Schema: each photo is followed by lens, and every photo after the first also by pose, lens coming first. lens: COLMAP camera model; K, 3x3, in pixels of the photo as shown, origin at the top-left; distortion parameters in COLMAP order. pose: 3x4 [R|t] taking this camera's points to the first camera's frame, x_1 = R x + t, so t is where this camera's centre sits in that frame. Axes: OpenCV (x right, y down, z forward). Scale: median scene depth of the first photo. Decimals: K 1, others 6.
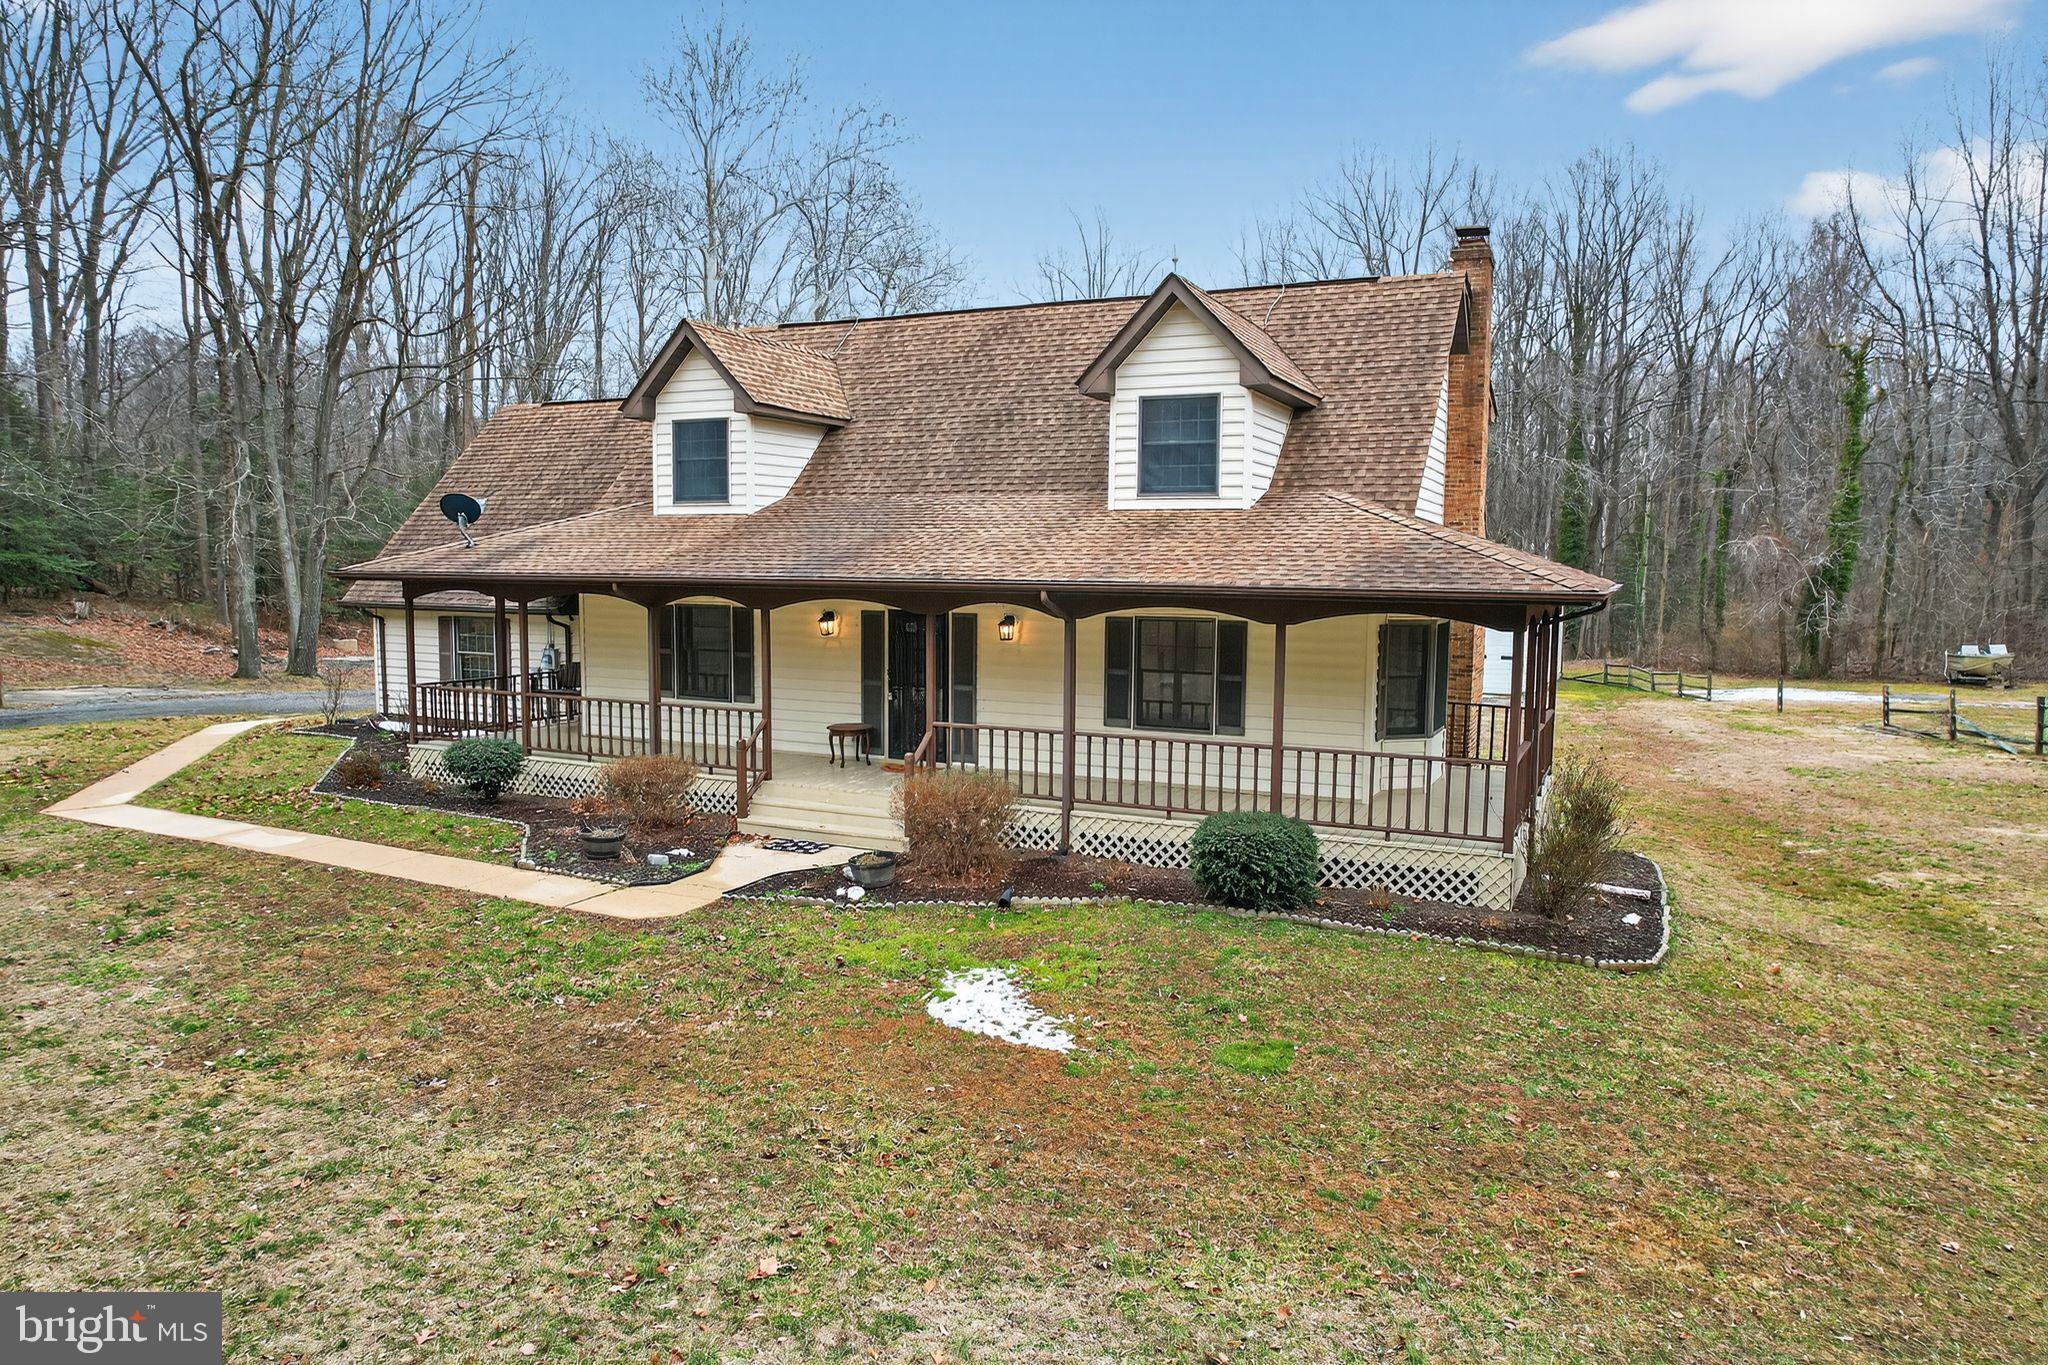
lens RADIAL K [[1310.2, 0, 1029.0], [0, 1310.2, 671.9], [0, 0, 1]] dist [-0.062094, 0.042166]
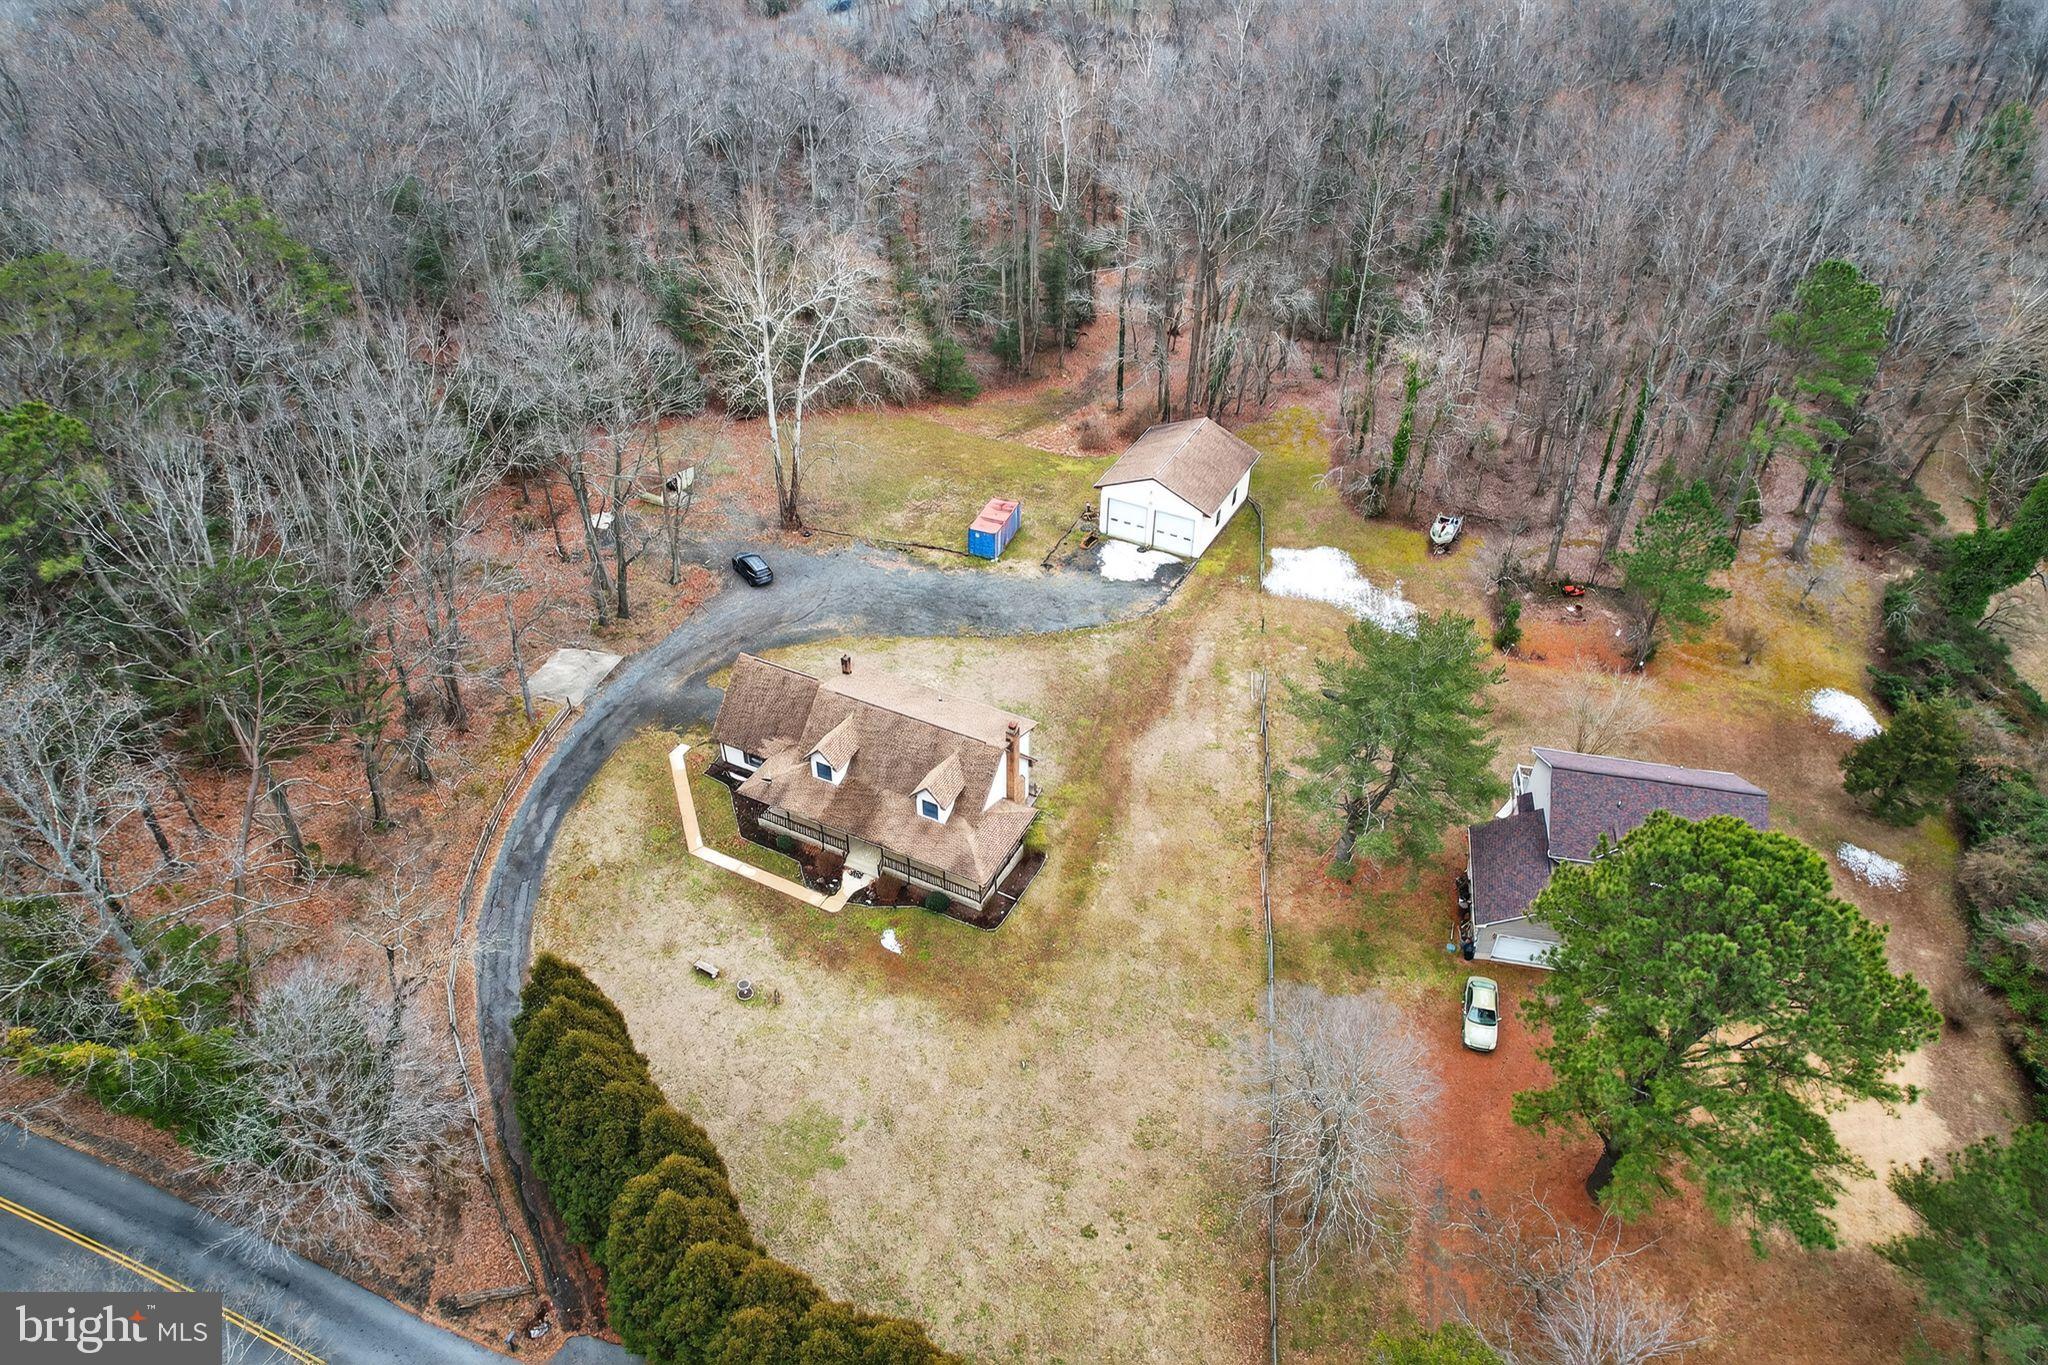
lens RADIAL K [[1310.2, 0, 1031.4], [0, 1310.2, 679.7], [0, 0, 1]] dist [-0.062094, 0.042166]
pose [[0.999903, 0.008021, -0.011404, 0.656398], [-0.000470, 0.836865, 0.547410, -3.914373], [0.013934, -0.547351, 0.836787, -3.356733]]
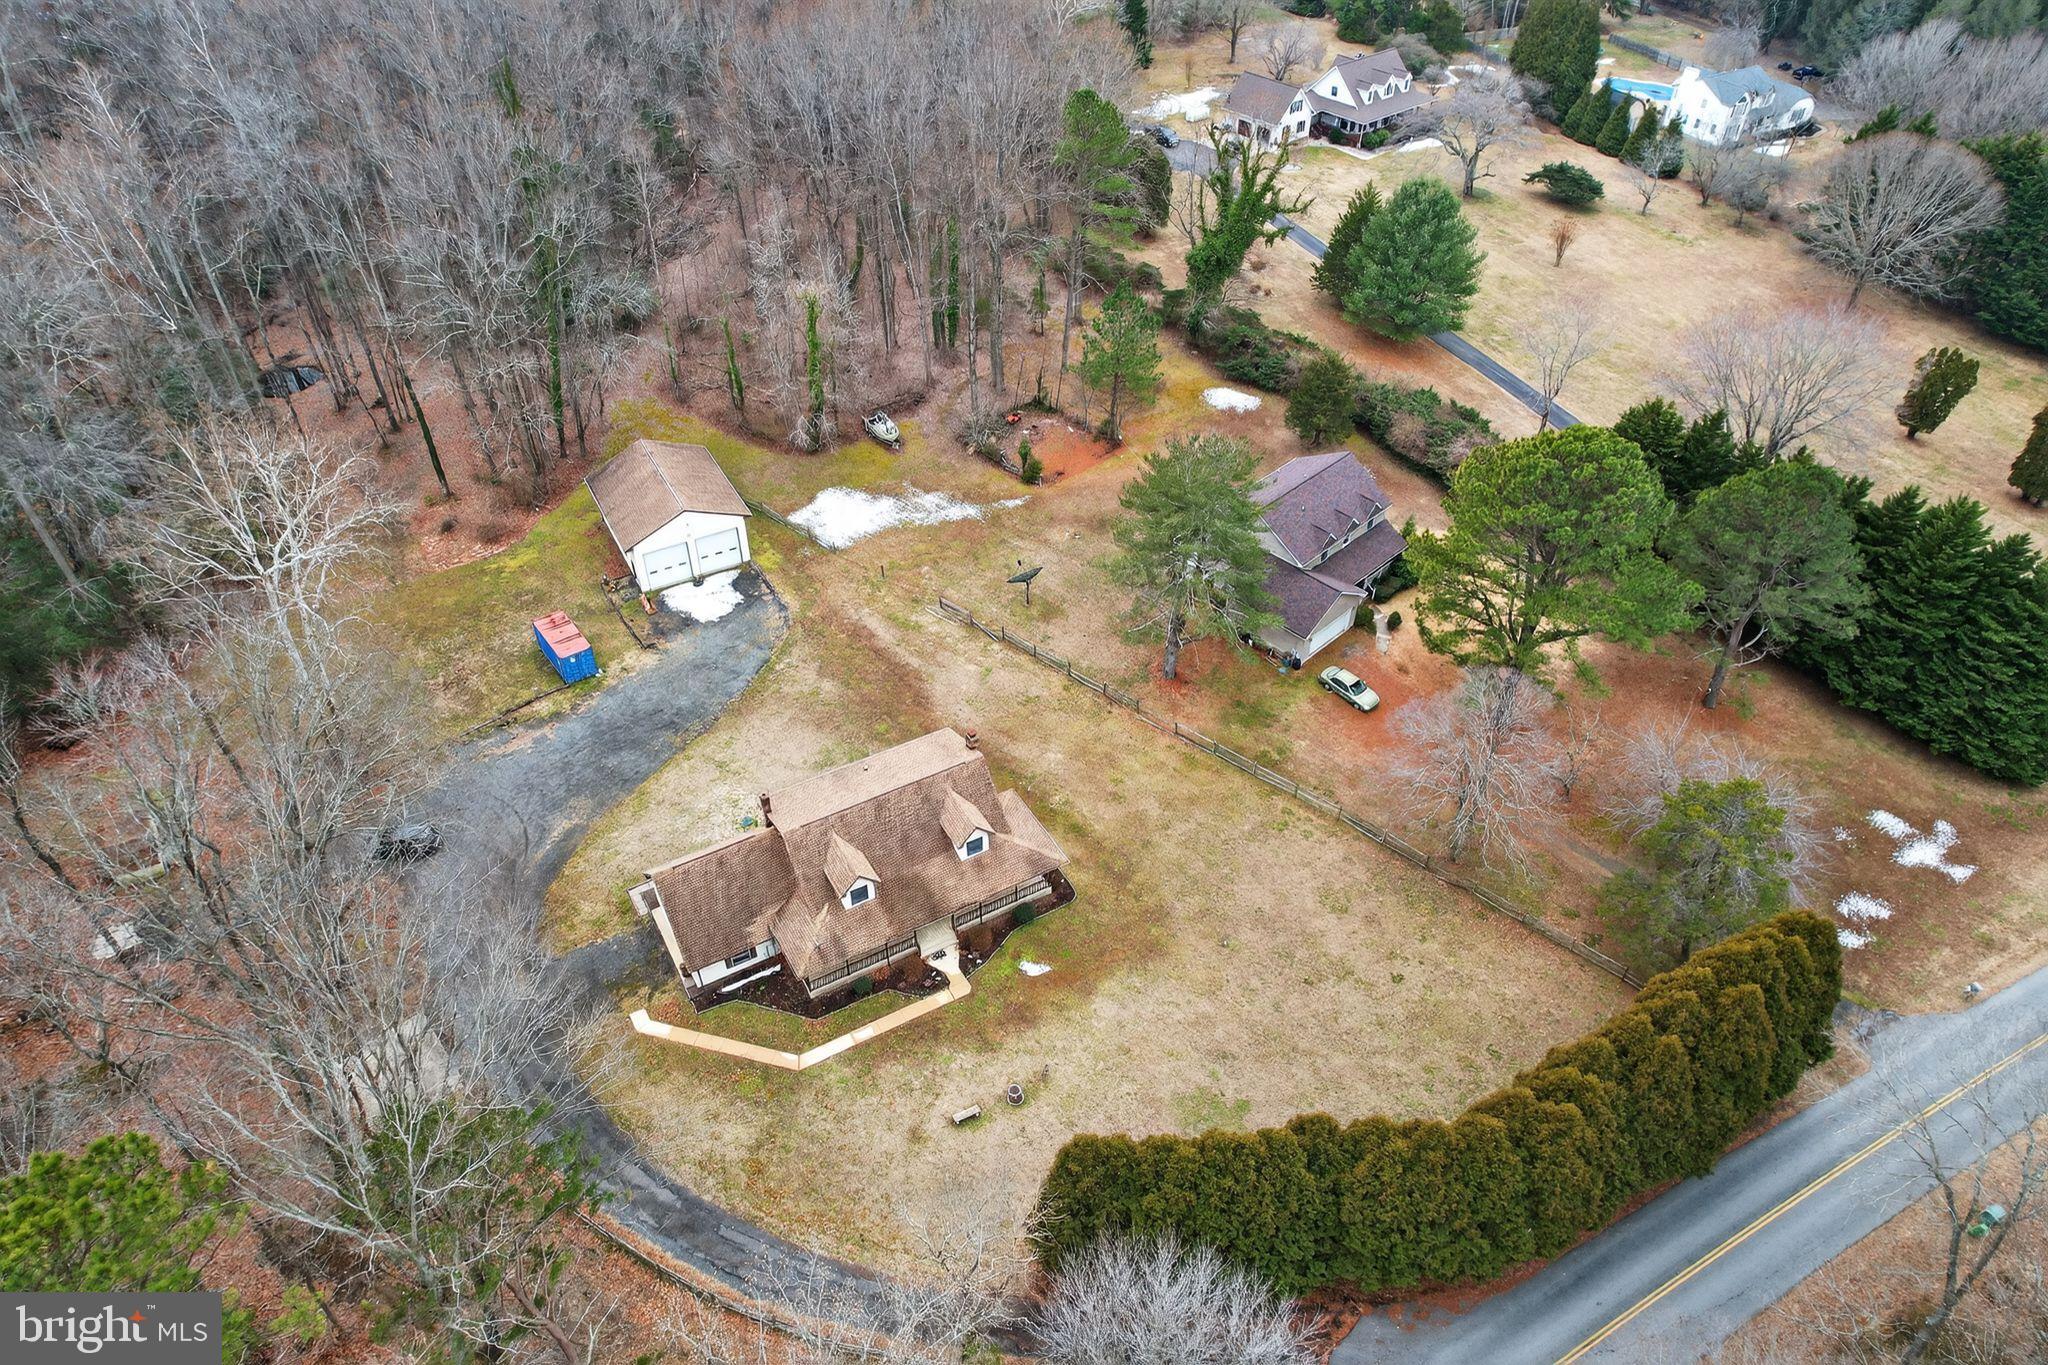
lens RADIAL K [[1310.2, 0, 1027.1], [0, 1310.2, 688.7], [0, 0, 1]] dist [-0.062094, 0.042166]
pose [[0.569147, -0.549547, 0.611612, -2.927908], [0.071736, 0.774192, 0.628873, -4.434761], [-0.819100, -0.314047, 0.480051, -1.556723]]
